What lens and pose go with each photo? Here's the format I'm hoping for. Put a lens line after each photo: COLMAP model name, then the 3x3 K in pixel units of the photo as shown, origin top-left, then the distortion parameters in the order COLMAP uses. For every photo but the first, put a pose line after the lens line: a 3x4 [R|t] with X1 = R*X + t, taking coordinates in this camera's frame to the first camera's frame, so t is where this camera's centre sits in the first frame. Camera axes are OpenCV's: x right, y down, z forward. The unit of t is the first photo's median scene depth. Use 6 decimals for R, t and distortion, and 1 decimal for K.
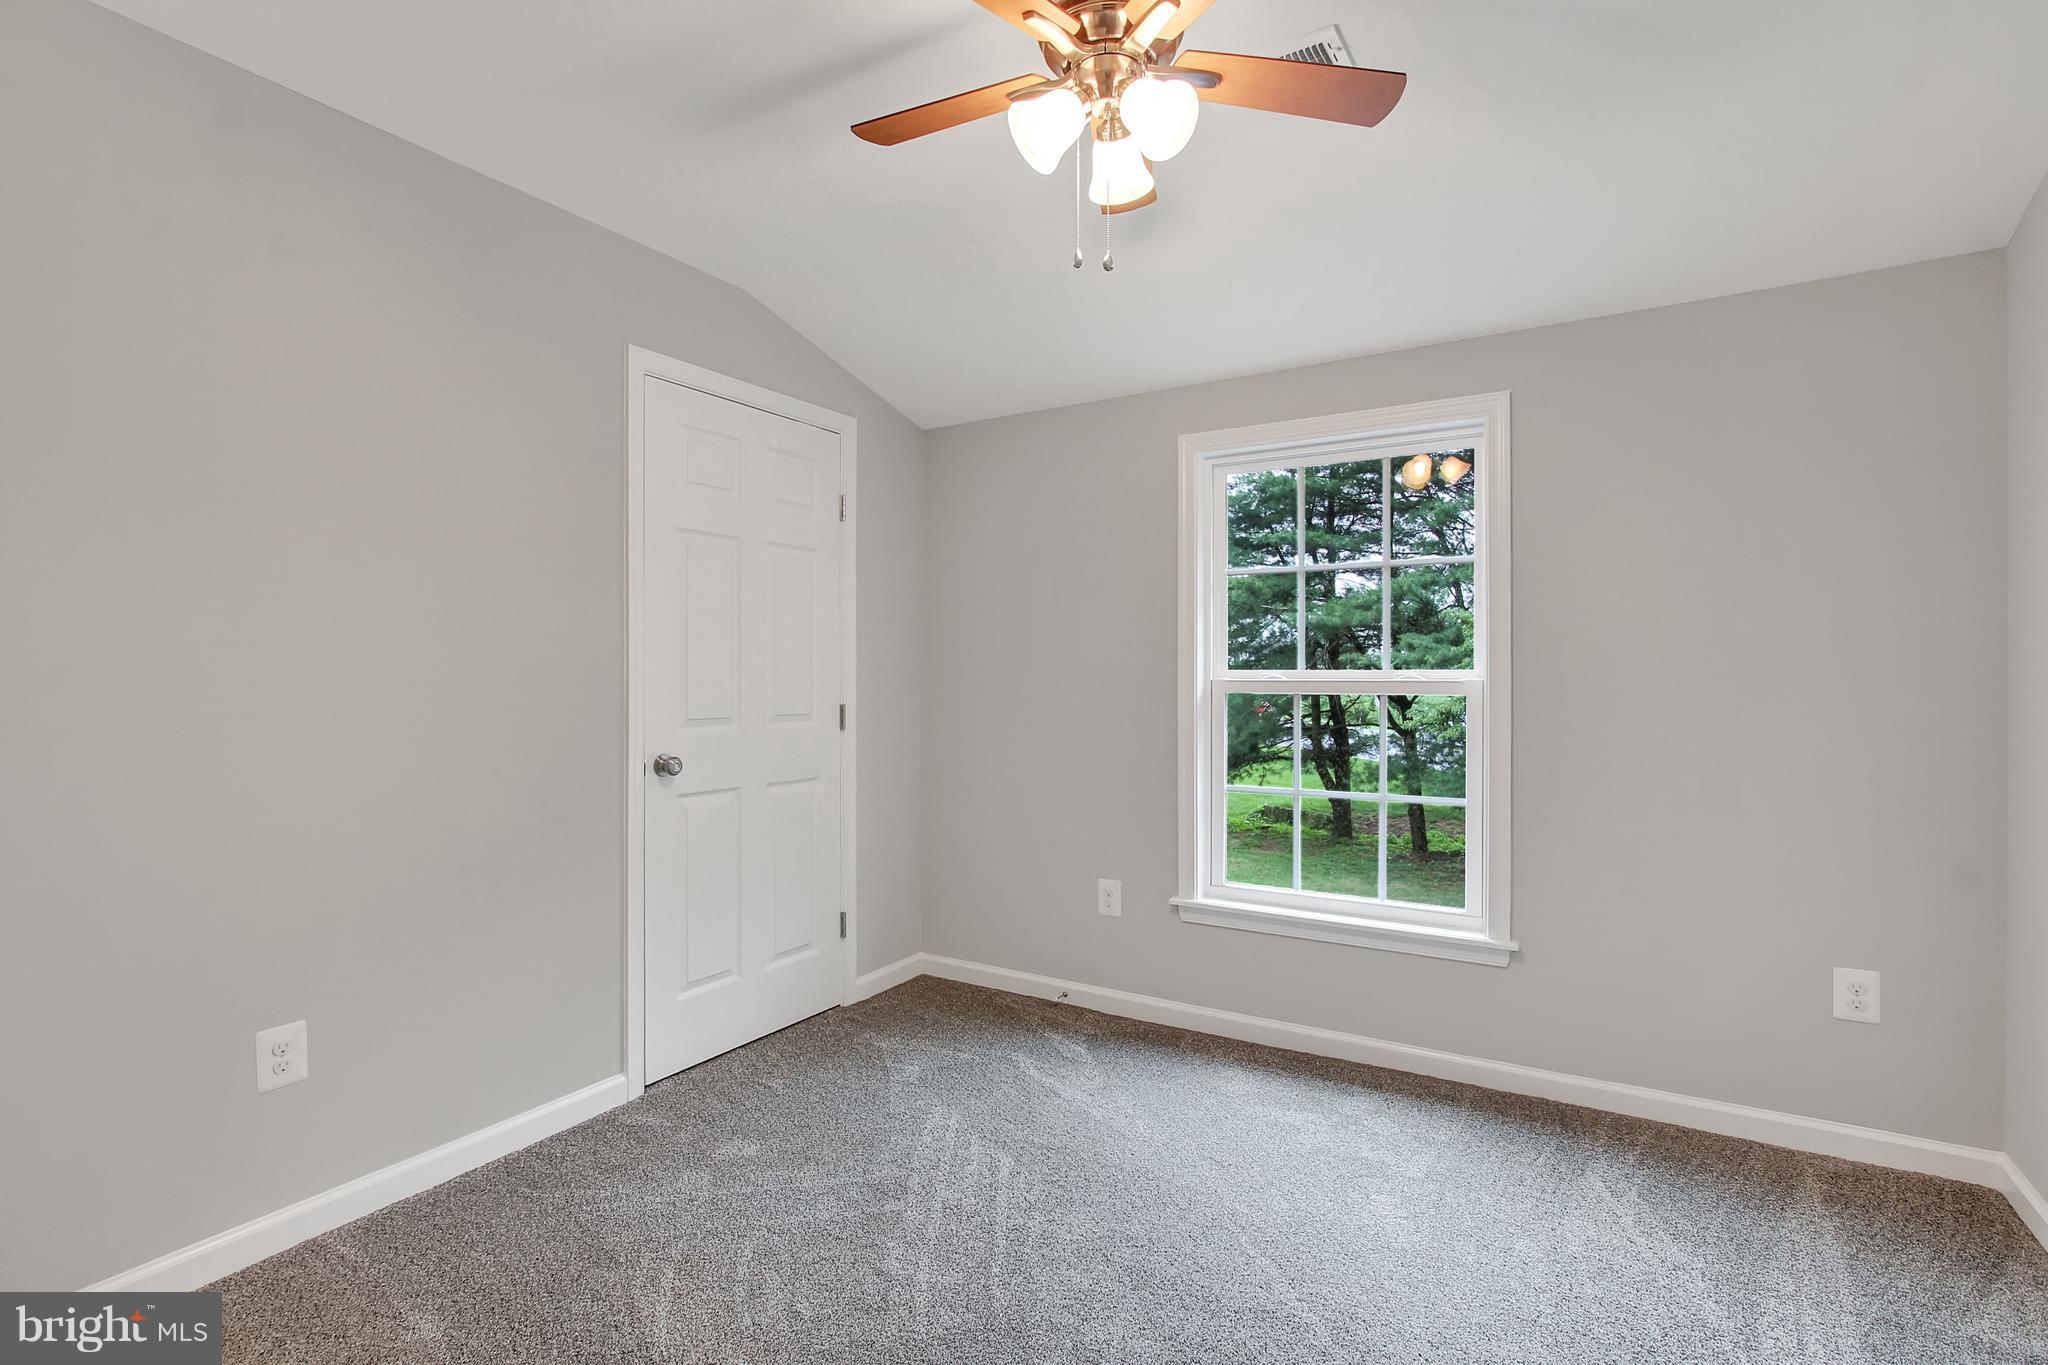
lens RADIAL K [[954.0, 0, 1028.1], [0, 954.0, 679.8], [0, 0, 1]] dist [0.001165, 0.000392]
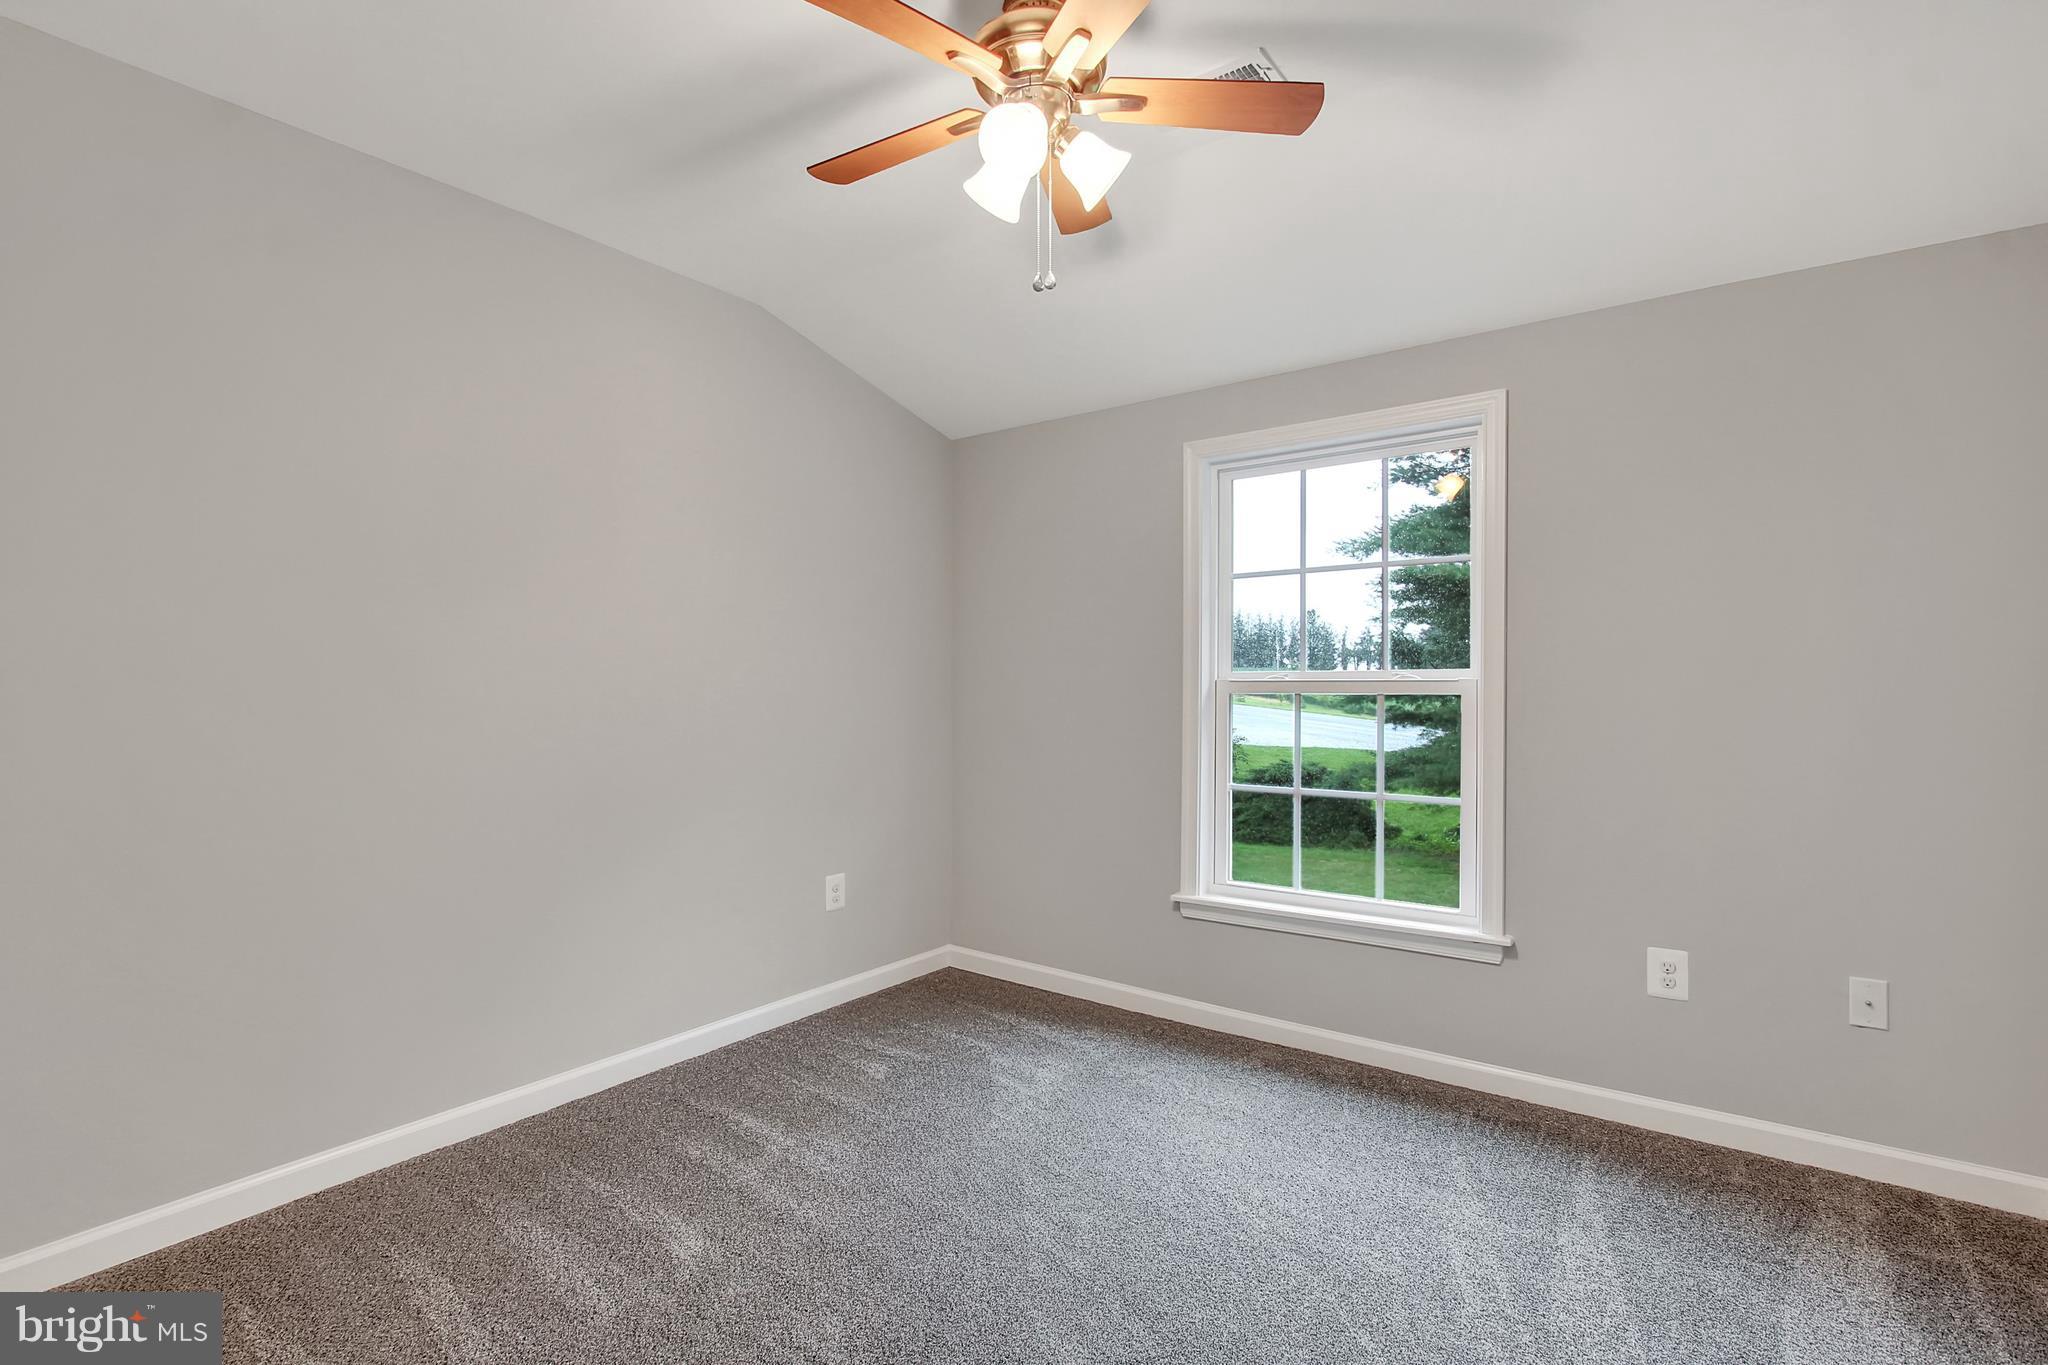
lens RADIAL K [[956.4, 0, 1021.3], [0, 956.4, 677.4], [0, 0, 1]] dist [0.000986, 0.000457]
pose [[0.995689, -0.000148, -0.092749, 0.095610], [-0.000561, 0.999971, -0.007624, 0.006371], [0.092748, 0.007644, 0.995660, -0.035603]]
